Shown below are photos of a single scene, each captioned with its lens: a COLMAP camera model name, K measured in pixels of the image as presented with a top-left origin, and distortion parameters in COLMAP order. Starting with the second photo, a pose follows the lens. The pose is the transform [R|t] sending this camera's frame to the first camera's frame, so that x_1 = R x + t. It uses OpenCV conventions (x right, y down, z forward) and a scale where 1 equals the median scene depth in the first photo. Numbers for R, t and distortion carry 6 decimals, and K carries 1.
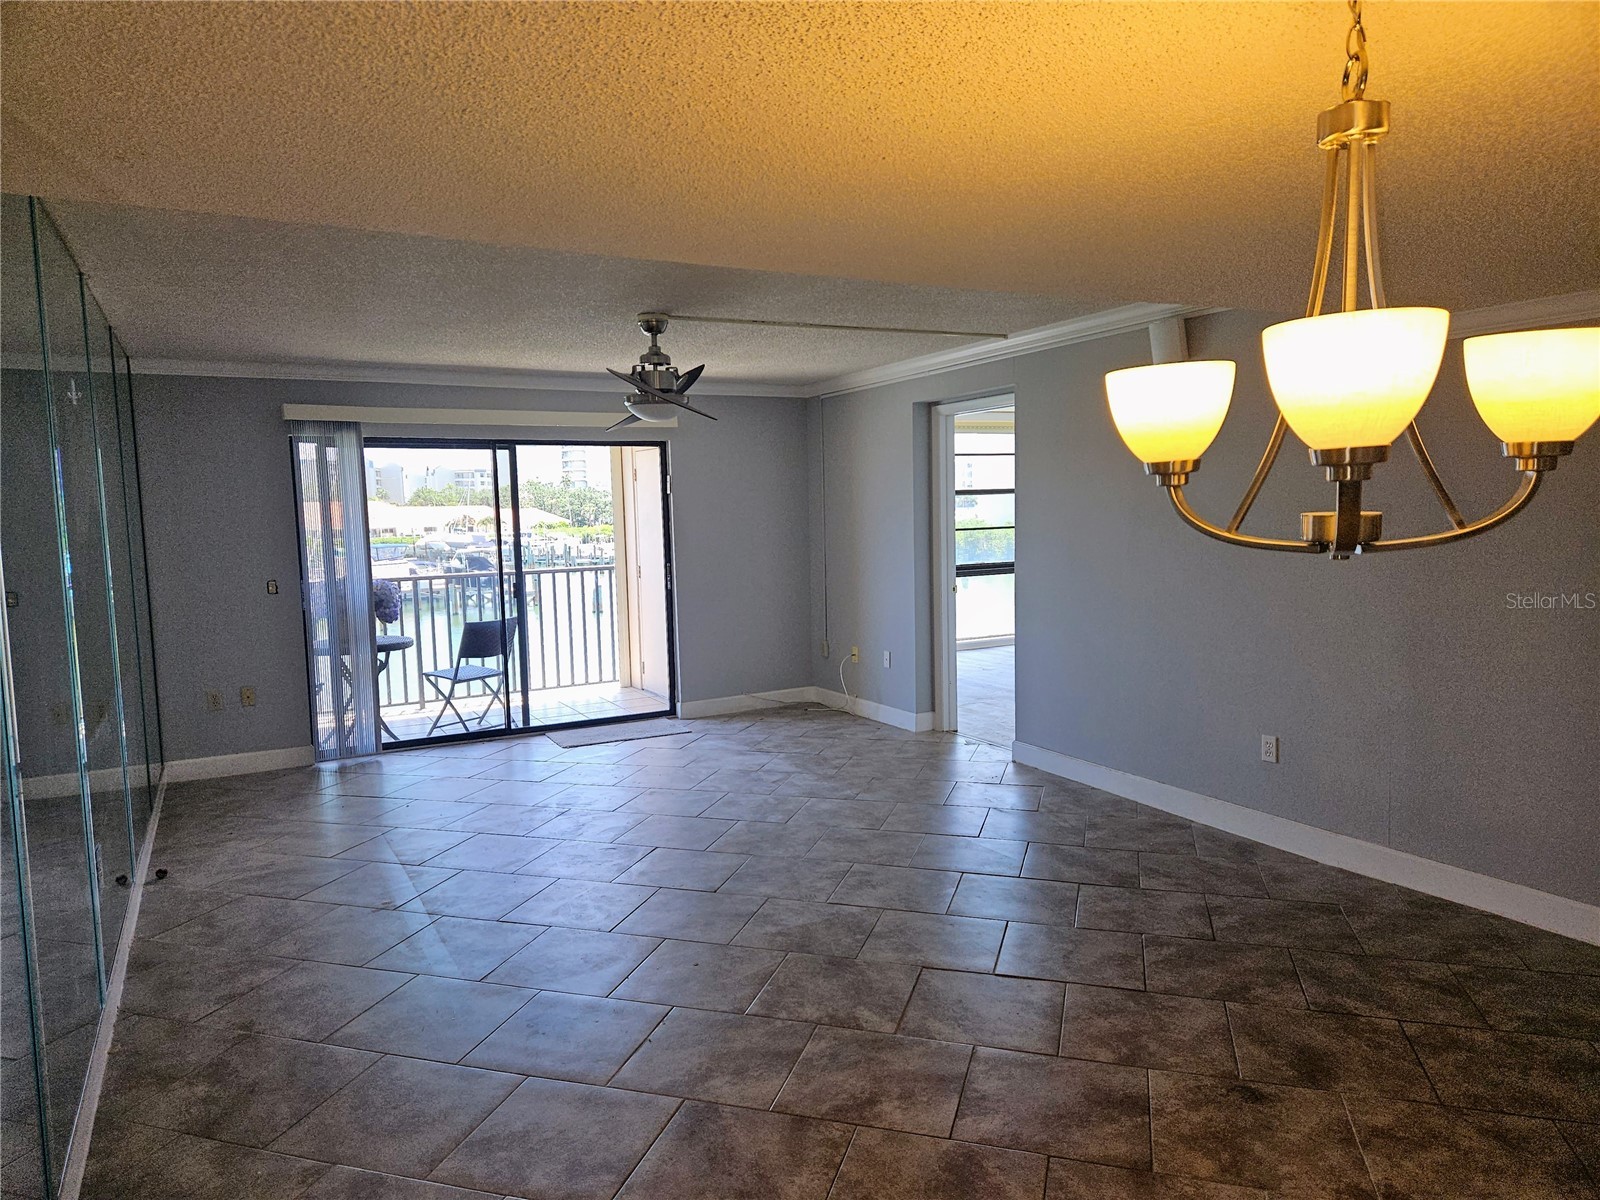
lens RADIAL K [[1046.0, 0, 804.5], [0, 1046.0, 602.5], [0, 0, 1]] dist [0.074360, -0.058897]
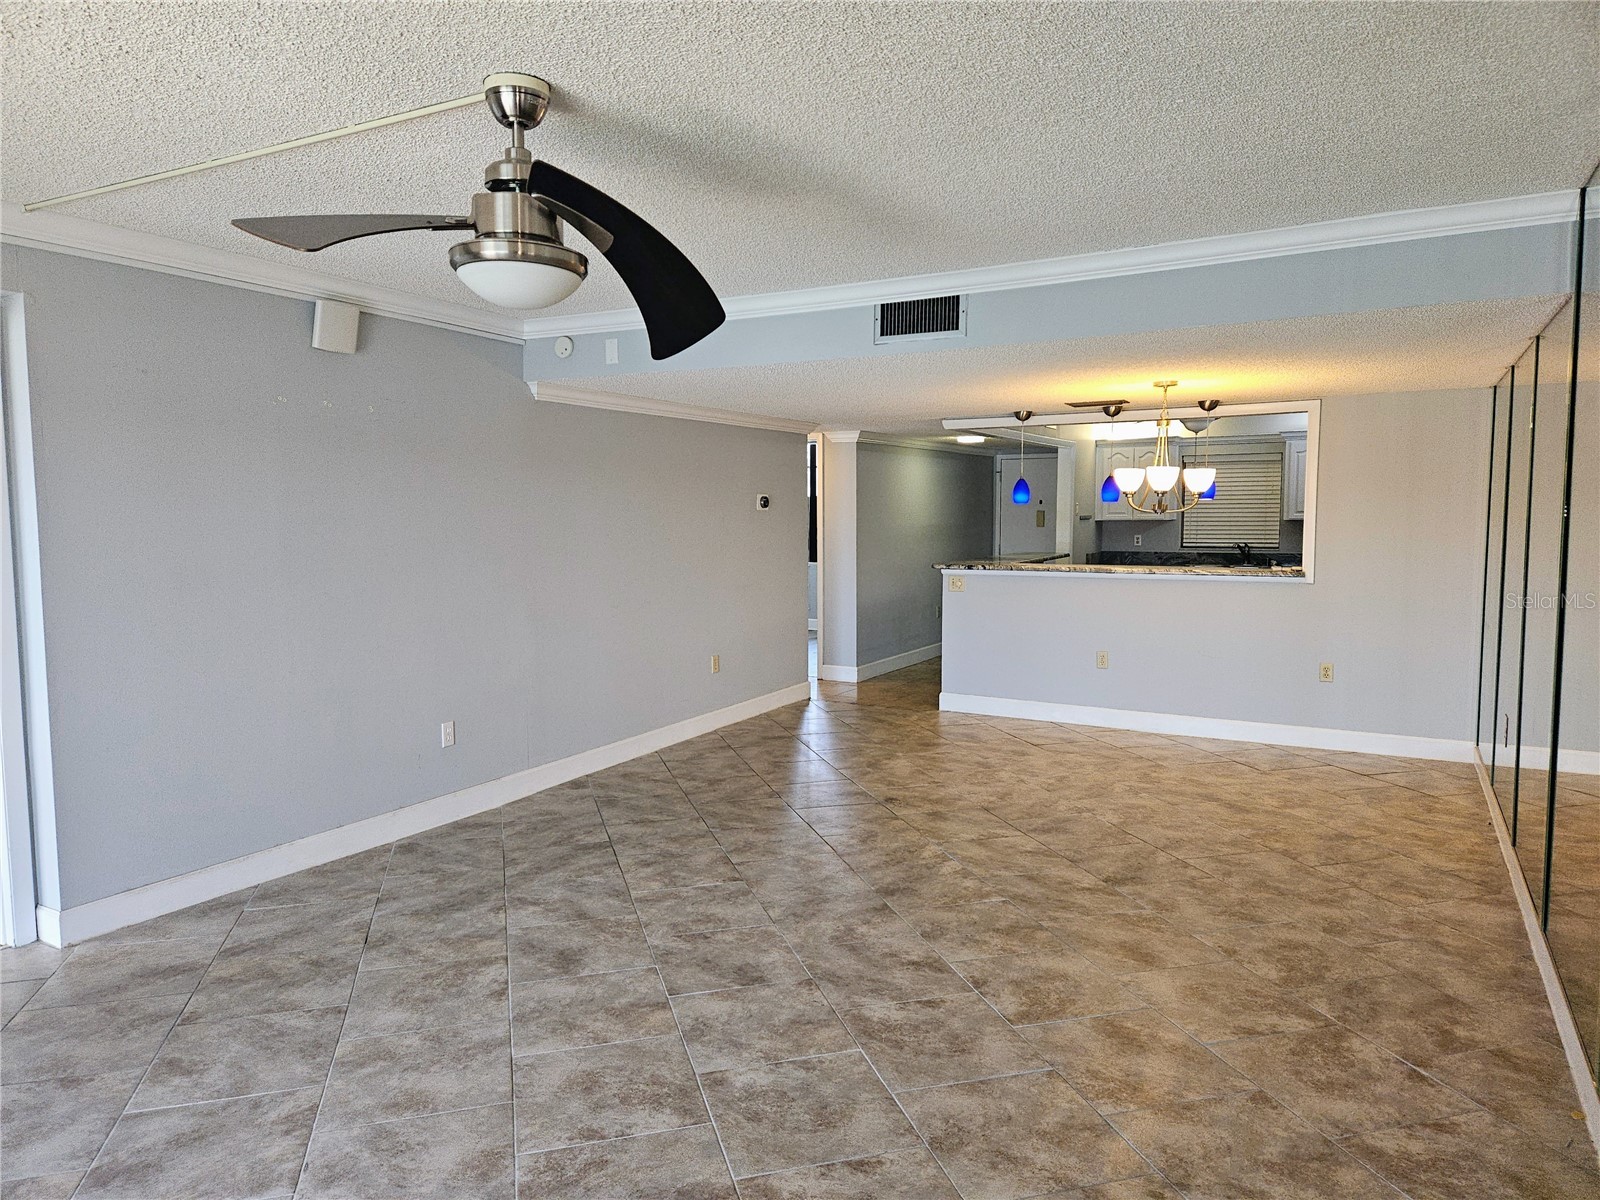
lens RADIAL K [[1065.6, 0, 788.7], [0, 1065.6, 589.9], [0, 0, 1]] dist [0.086010, -0.074080]
pose [[-0.536685, -0.035731, 0.843026, -0.438553], [0.092310, 0.990620, 0.100753, -0.056722], [-0.838718, 0.131893, -0.528352, 0.823263]]
